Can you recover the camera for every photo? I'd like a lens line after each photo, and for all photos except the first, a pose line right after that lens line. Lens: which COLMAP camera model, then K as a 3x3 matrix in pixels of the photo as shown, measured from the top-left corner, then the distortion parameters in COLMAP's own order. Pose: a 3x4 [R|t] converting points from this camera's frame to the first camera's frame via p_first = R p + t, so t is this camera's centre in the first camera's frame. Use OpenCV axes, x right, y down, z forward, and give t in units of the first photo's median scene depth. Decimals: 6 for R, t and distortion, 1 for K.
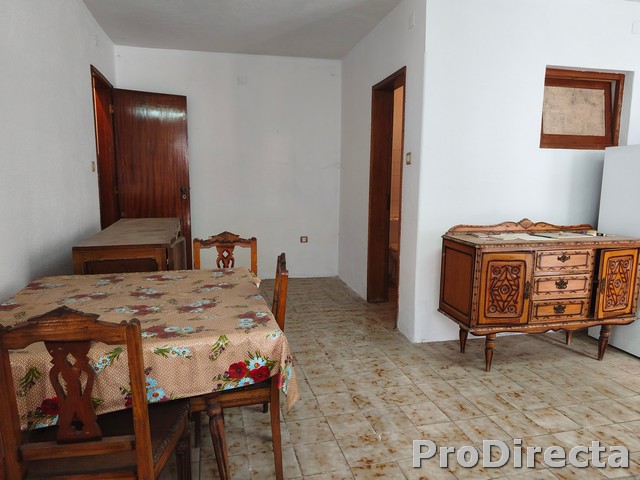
lens RADIAL K [[429.4, 0, 328.6], [0, 429.4, 240.7], [0, 0, 1]] dist [0.001317, -0.000410]
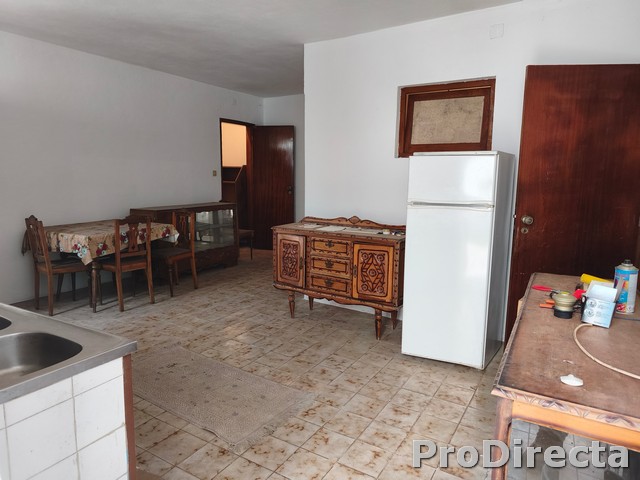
lens RADIAL K [[429.4, 0, 328.6], [0, 429.4, 240.7], [0, 0, 1]] dist [0.001317, -0.000410]
pose [[0.697576, 0.109390, -0.708111, 1.458146], [-0.109018, 0.992975, 0.046001, -0.030988], [0.708169, 0.045108, 0.704601, 0.072146]]
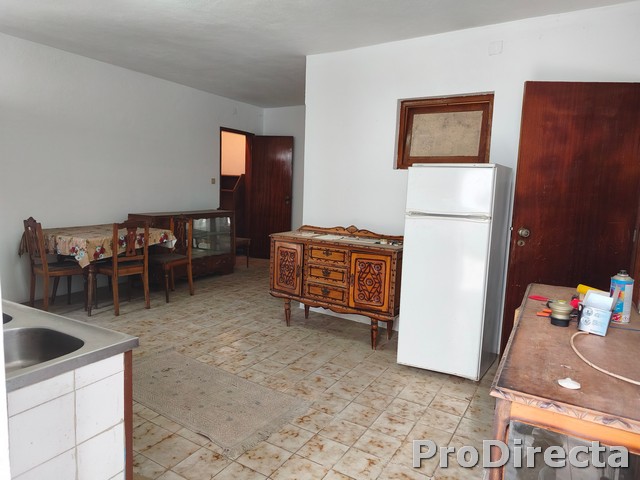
lens RADIAL K [[429.4, 0, 328.6], [0, 429.4, 240.7], [0, 0, 1]] dist [0.001317, -0.000410]
pose [[0.702129, 0.106549, -0.704033, 1.458693], [-0.132409, 0.991033, 0.017933, -0.021261], [0.699630, 0.080629, 0.709941, 0.064119]]
